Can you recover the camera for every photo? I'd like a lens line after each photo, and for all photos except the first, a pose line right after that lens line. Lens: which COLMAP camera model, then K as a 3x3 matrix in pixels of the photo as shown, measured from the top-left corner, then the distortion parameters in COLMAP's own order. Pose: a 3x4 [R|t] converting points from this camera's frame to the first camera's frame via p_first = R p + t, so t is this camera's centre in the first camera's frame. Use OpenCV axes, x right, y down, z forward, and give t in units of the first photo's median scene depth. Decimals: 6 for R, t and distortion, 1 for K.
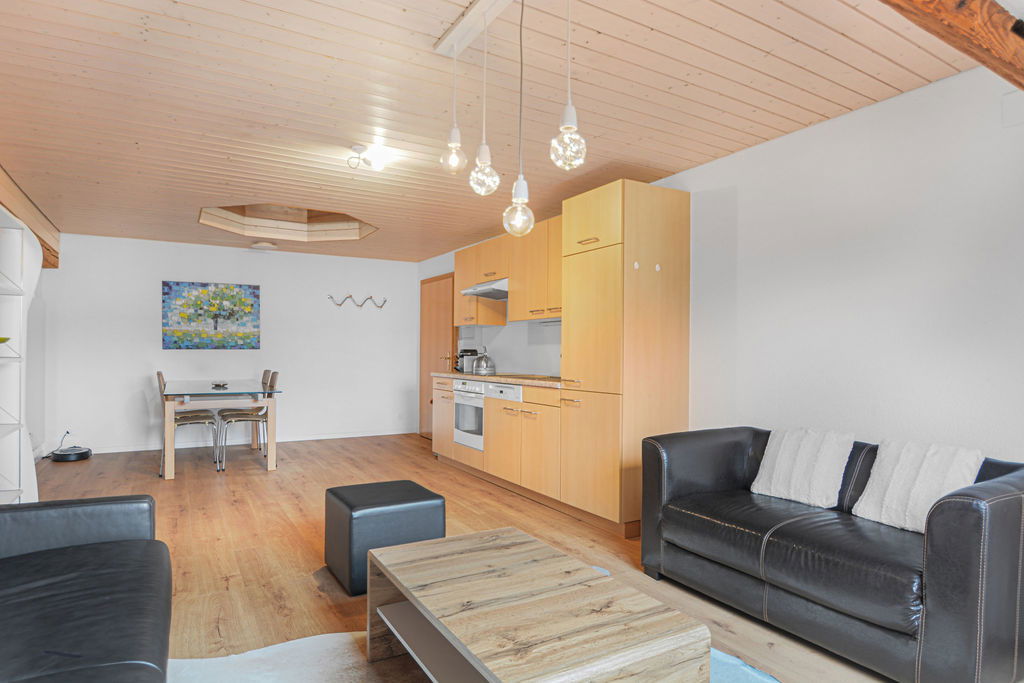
lens RADIAL K [[585.2, 0, 498.8], [0, 585.2, 354.3], [0, 0, 1]] dist [-0.014400, -0.004022]
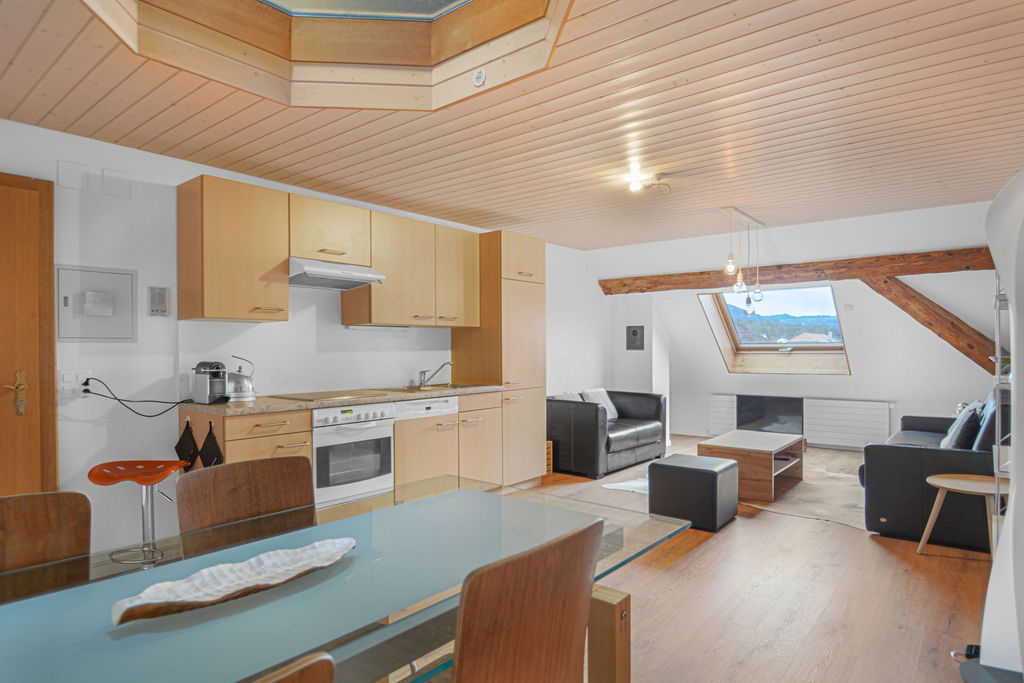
lens RADIAL K [[585.2, 0, 500.7], [0, 585.2, 354.2], [0, 0, 1]] dist [-0.014400, -0.004022]
pose [[-0.347848, -0.015405, 0.937425, -1.060624], [0.004394, 0.999827, 0.018061, -0.038401], [-0.937541, 0.010402, -0.347720, 1.511039]]
